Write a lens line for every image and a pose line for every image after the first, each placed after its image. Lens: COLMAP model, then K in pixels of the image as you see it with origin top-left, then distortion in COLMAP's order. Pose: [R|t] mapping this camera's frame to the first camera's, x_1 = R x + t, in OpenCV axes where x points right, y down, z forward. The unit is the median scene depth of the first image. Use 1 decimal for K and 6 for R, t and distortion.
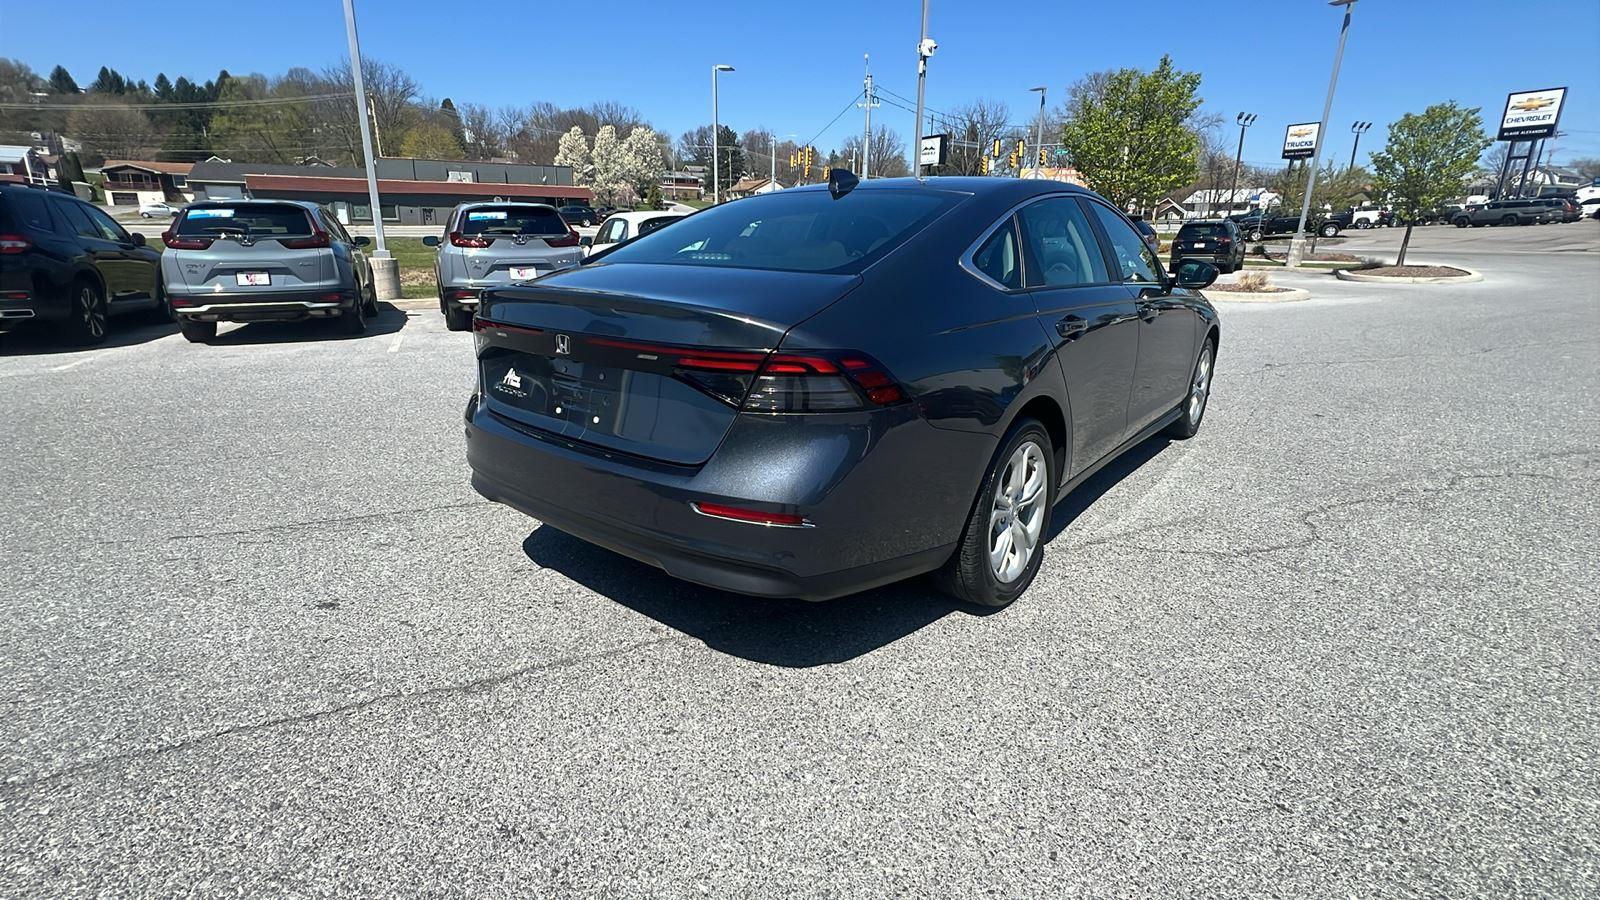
lens RADIAL K [[739.3, 0, 795.2], [0, 739.3, 453.7], [0, 0, 1]] dist [-0.003180, 0.000580]
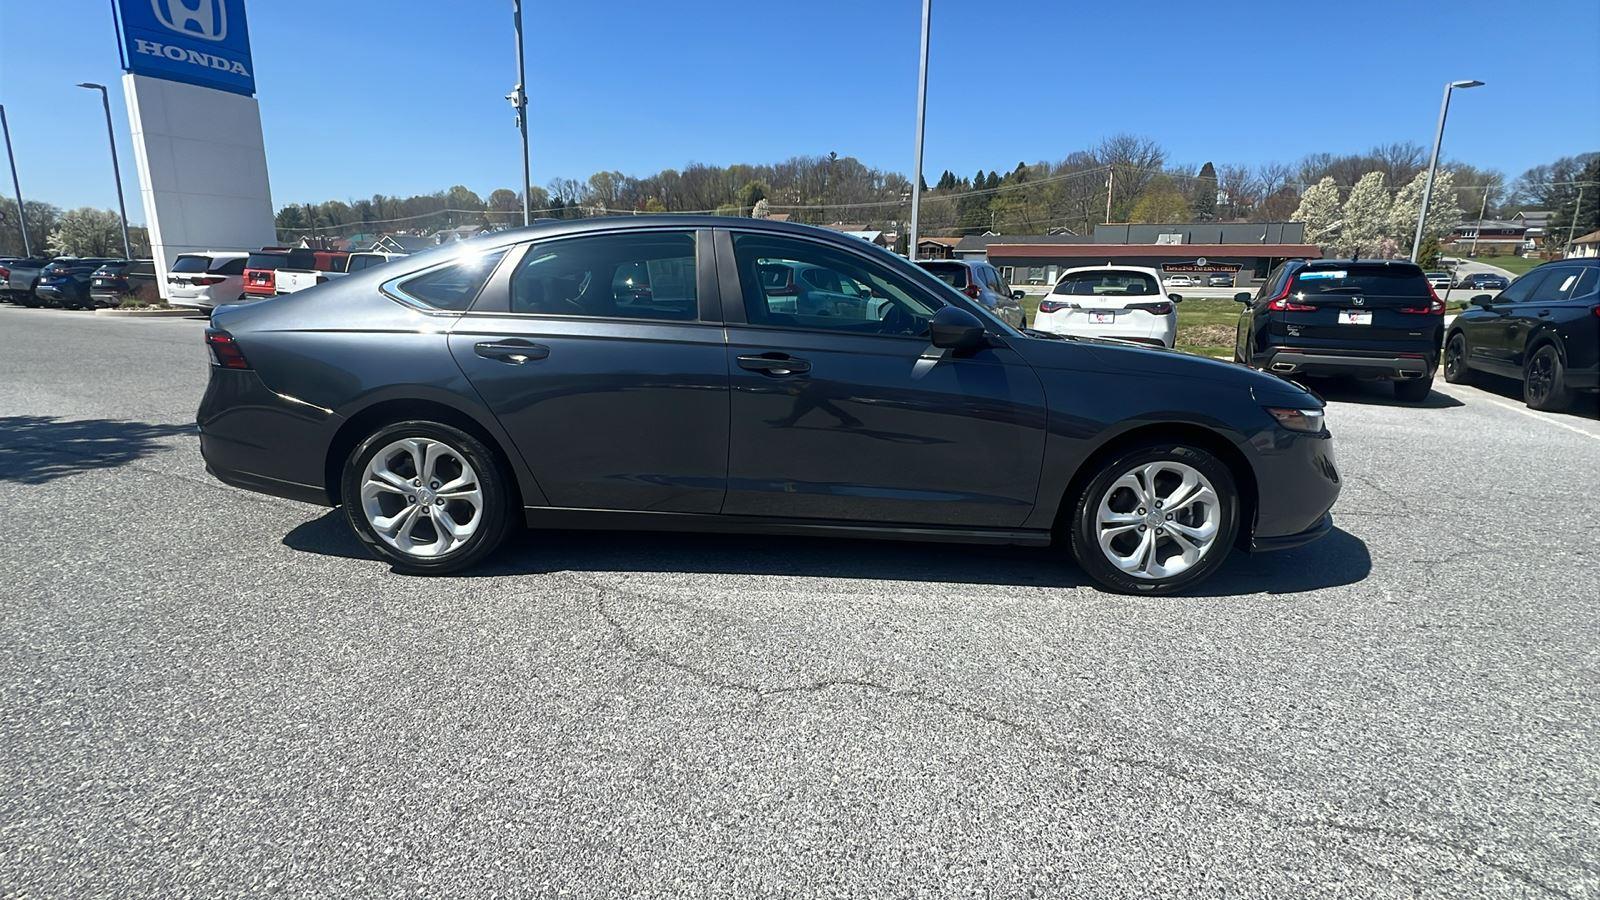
lens RADIAL K [[739.3, 0, 796.8], [0, 739.3, 454.3], [0, 0, 1]] dist [-0.003180, 0.000580]
pose [[0.610088, 0.181262, -0.771322, 0.179556], [-0.240898, 0.969831, 0.037370, -0.020210], [0.754825, 0.163011, 0.635347, 0.079496]]
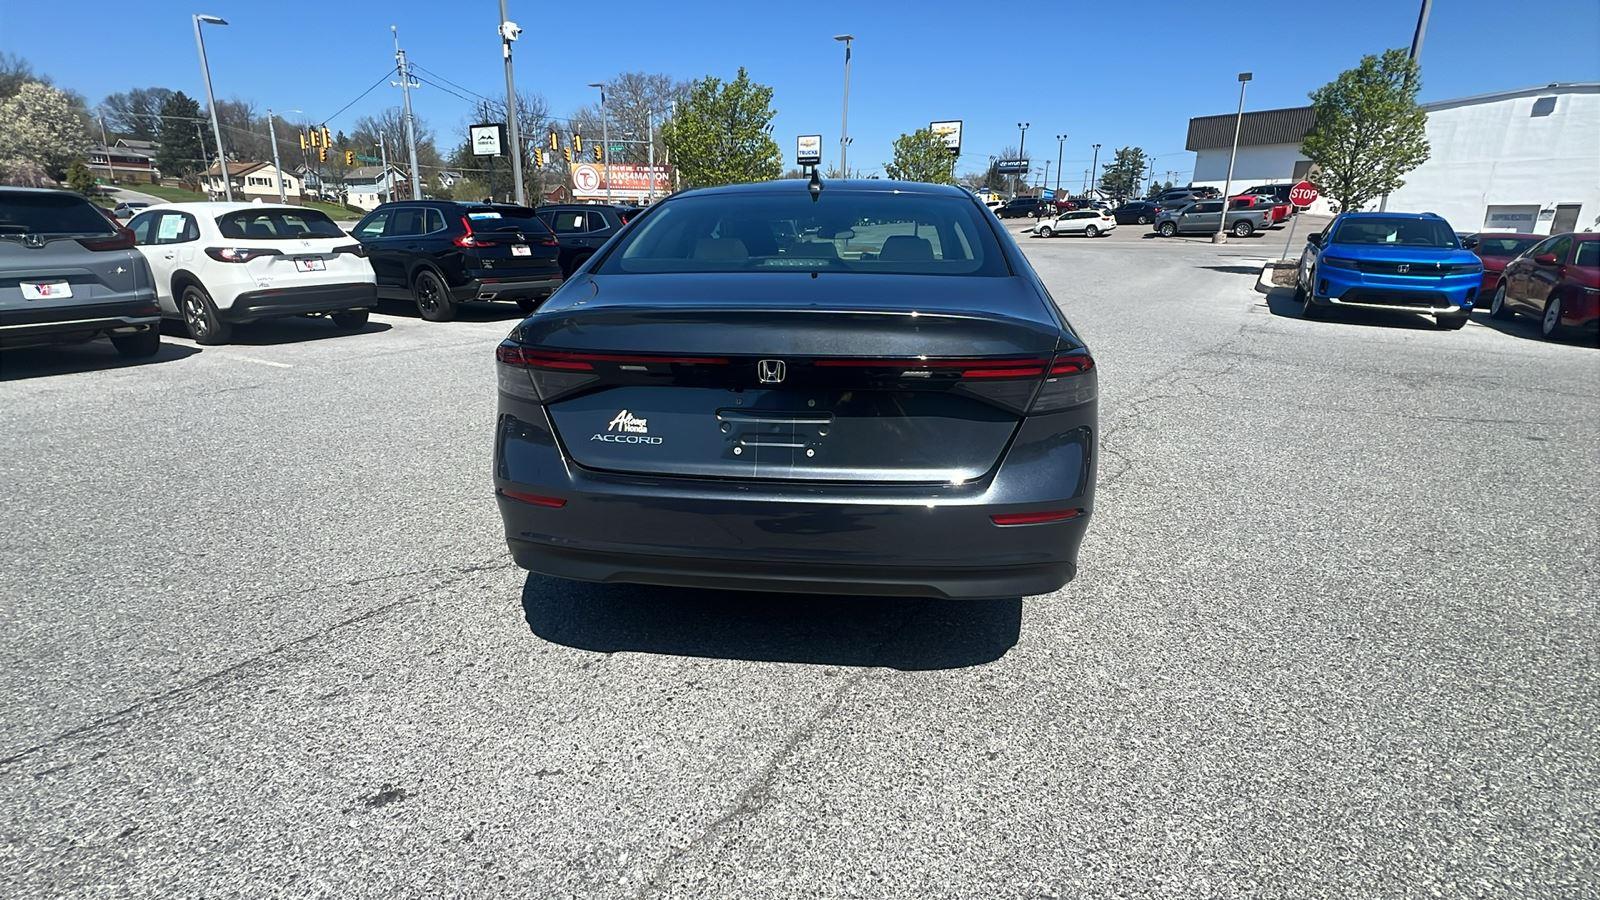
lens RADIAL K [[739.3, 0, 799.3], [0, 739.3, 450.6], [0, 0, 1]] dist [-0.003180, 0.000580]
pose [[0.837264, -0.158917, 0.523196, -0.071031], [0.157090, 0.986406, 0.048224, -0.009007], [-0.523747, 0.041812, 0.850847, 0.025227]]
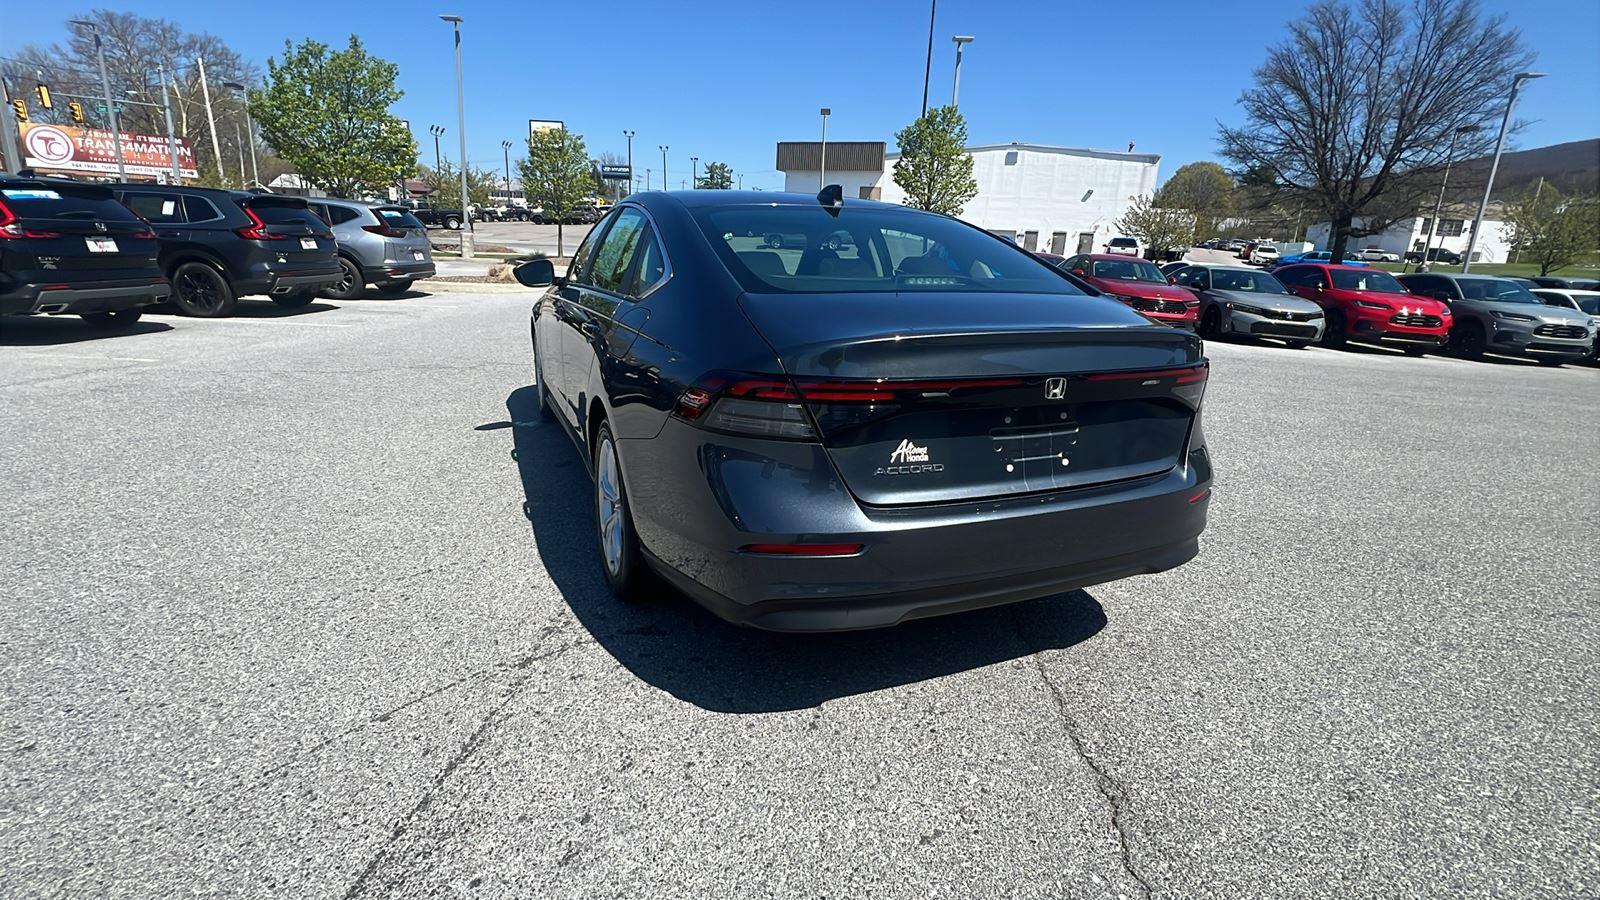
lens RADIAL K [[734.0, 0, 799.4], [0, 734.0, 451.1], [0, 0, 1]] dist [0.000257, -0.000361]
pose [[0.461963, -0.230752, 0.856355, -0.117837], [0.218818, 0.965366, 0.142084, -0.025708], [-0.859482, 0.121748, 0.496456, 0.079392]]
